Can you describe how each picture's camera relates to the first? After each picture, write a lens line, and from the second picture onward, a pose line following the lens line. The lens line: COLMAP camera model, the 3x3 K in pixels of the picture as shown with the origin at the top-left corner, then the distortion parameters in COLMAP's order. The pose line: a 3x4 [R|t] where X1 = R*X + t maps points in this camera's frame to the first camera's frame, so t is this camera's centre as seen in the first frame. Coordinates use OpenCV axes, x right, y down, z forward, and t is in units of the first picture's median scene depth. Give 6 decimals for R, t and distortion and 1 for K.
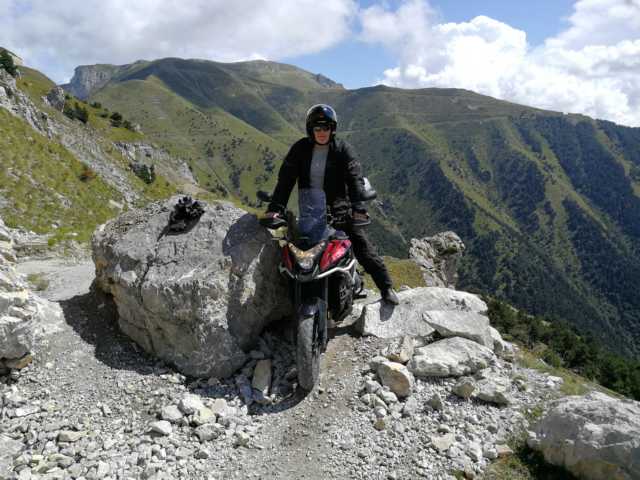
lens RADIAL K [[493.8, 0, 318.7], [0, 493.8, 243.1], [0, 0, 1]] dist [0.001979, -0.011946]
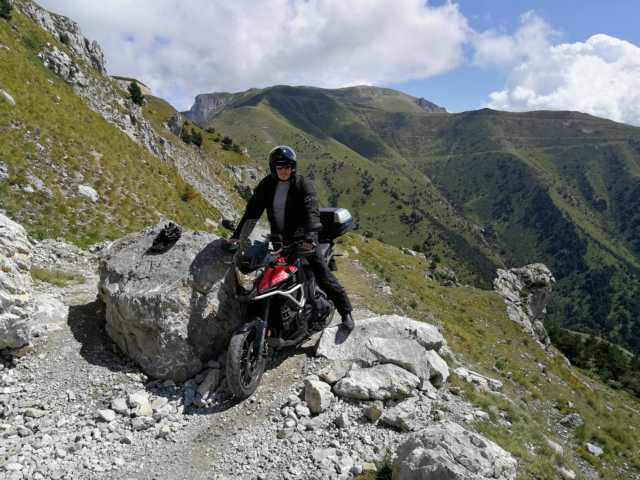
lens RADIAL K [[498.4, 0, 320.0], [0, 498.4, 240.0], [0, 0, 1]] dist [0.000722, -0.009662]
pose [[0.978652, 0.039327, -0.201729, 0.323338], [-0.049867, 0.997629, -0.047435, -0.015242], [0.199385, 0.056482, 0.978292, -0.081989]]
